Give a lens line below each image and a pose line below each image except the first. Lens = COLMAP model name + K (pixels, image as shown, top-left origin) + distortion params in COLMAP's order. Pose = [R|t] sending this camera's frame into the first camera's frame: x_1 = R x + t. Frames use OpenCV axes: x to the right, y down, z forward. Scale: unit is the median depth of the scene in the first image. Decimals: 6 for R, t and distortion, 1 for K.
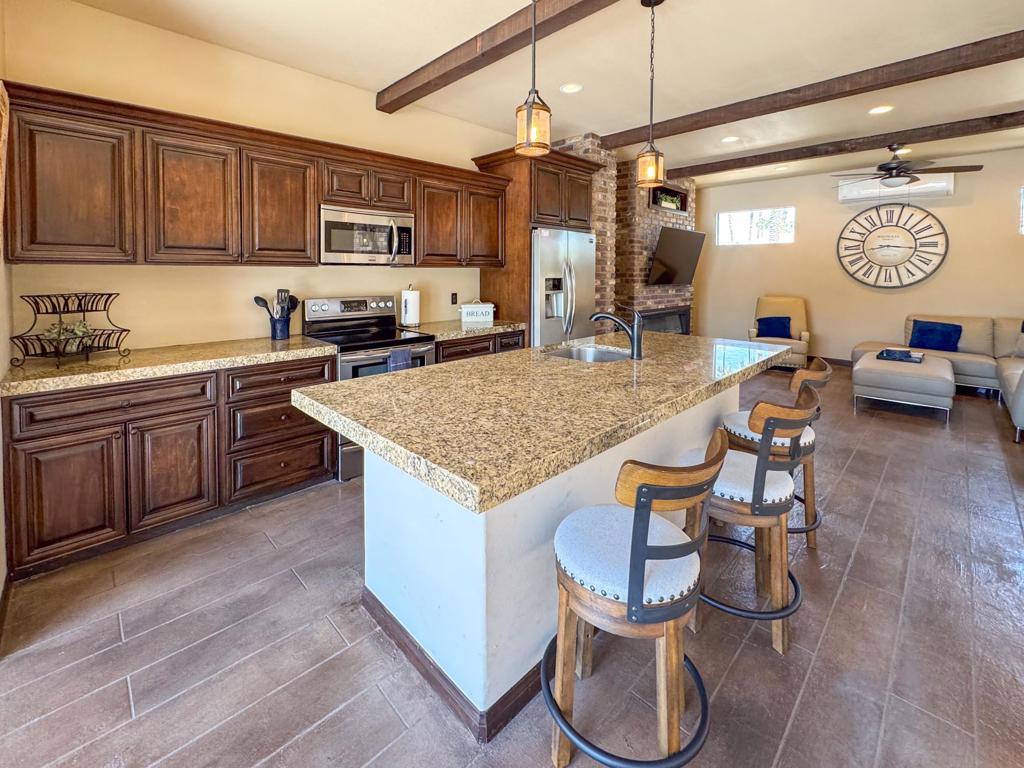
lens RADIAL K [[446.5, 0, 510.7], [0, 446.5, 289.8], [0, 0, 1]] dist [-0.000063, -0.000033]
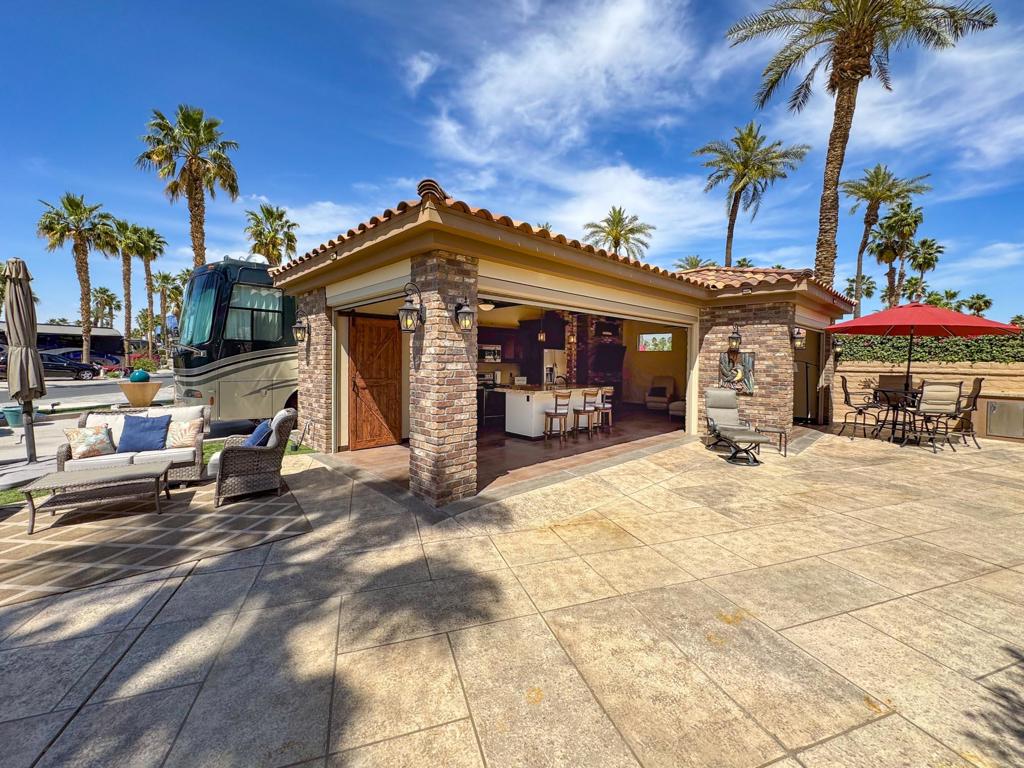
lens RADIAL K [[418.6, 0, 515.7], [0, 418.6, 370.5], [0, 0, 1]] dist [0.001007, 0.000283]
pose [[0.999783, 0.006911, -0.019635, -0.039402], [-0.007219, 0.999851, -0.015659, 0.023757], [0.019524, 0.015797, 0.999685, -1.097012]]
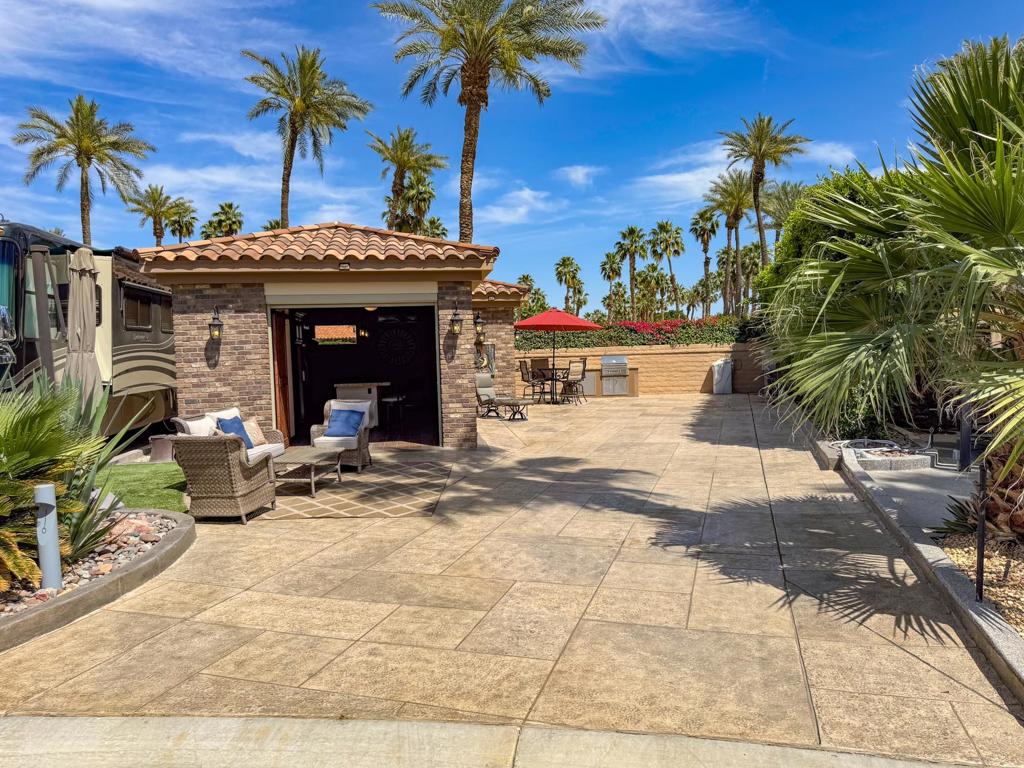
lens RADIAL K [[704.4, 0, 515.9], [0, 704.4, 394.4], [0, 0, 1]] dist [0.115016, -0.151187]
pose [[0.603898, -0.068113, 0.794146, -1.640745], [0.061382, 0.997357, 0.038865, 0.041053], [-0.794695, 0.025276, 0.606483, -1.620960]]
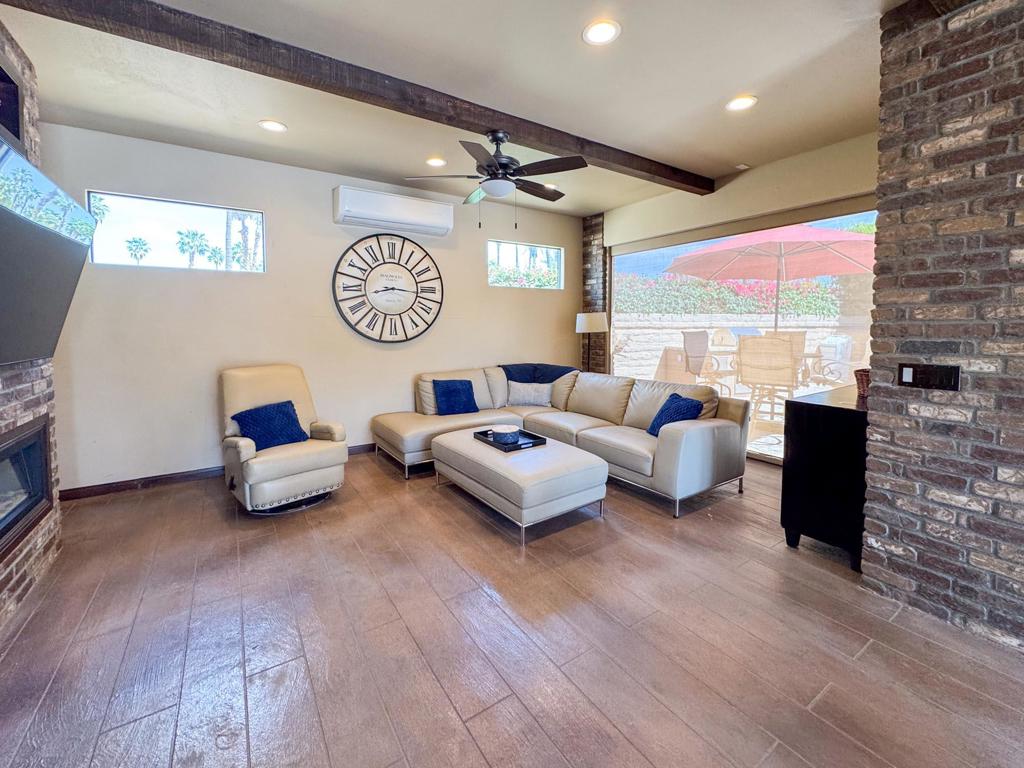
lens RADIAL K [[427.8, 0, 515.8], [0, 427.8, 332.9], [0, 0, 1]] dist [0.001539, 0.000308]
pose [[0.206644, -0.022665, 0.978154, 0.171970], [0.042421, 0.998999, 0.014186, -0.023996], [-0.977496, 0.038563, 0.207399, 0.671660]]
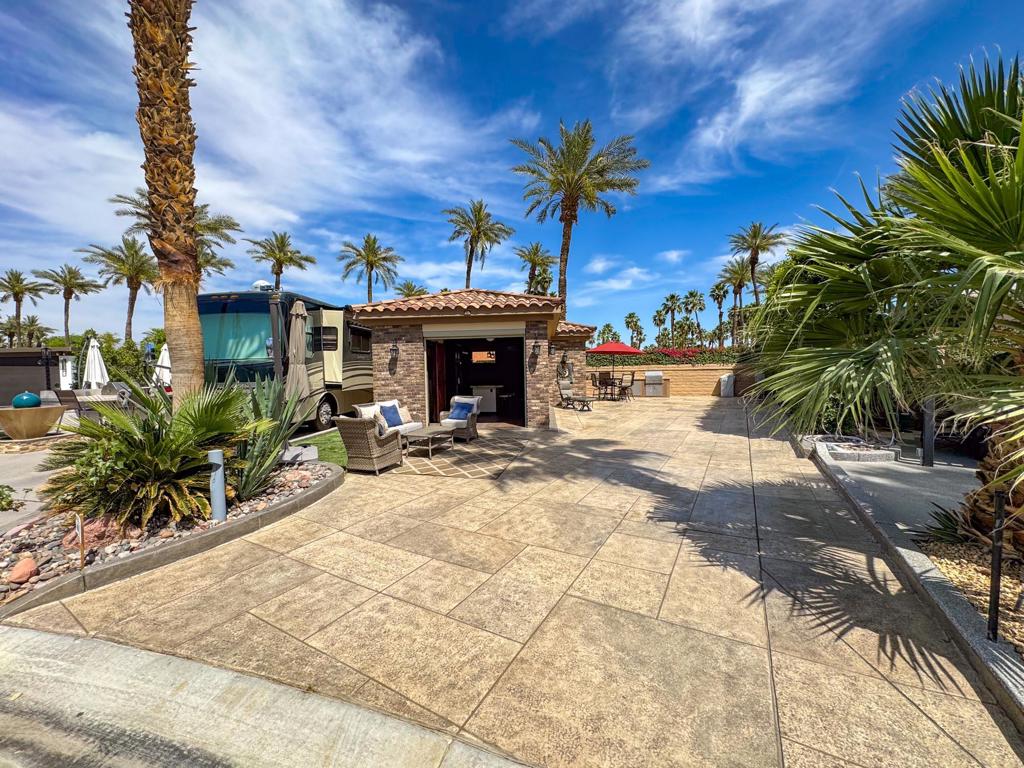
lens RADIAL K [[399.0, 0, 517.4], [0, 399.0, 387.9], [0, 0, 1]] dist [0.000378, 0.000088]
pose [[0.757005, -0.045585, 0.651817, -1.370204], [0.046904, 0.998781, 0.015377, 0.049958], [-0.651724, 0.018932, 0.758220, -1.549934]]
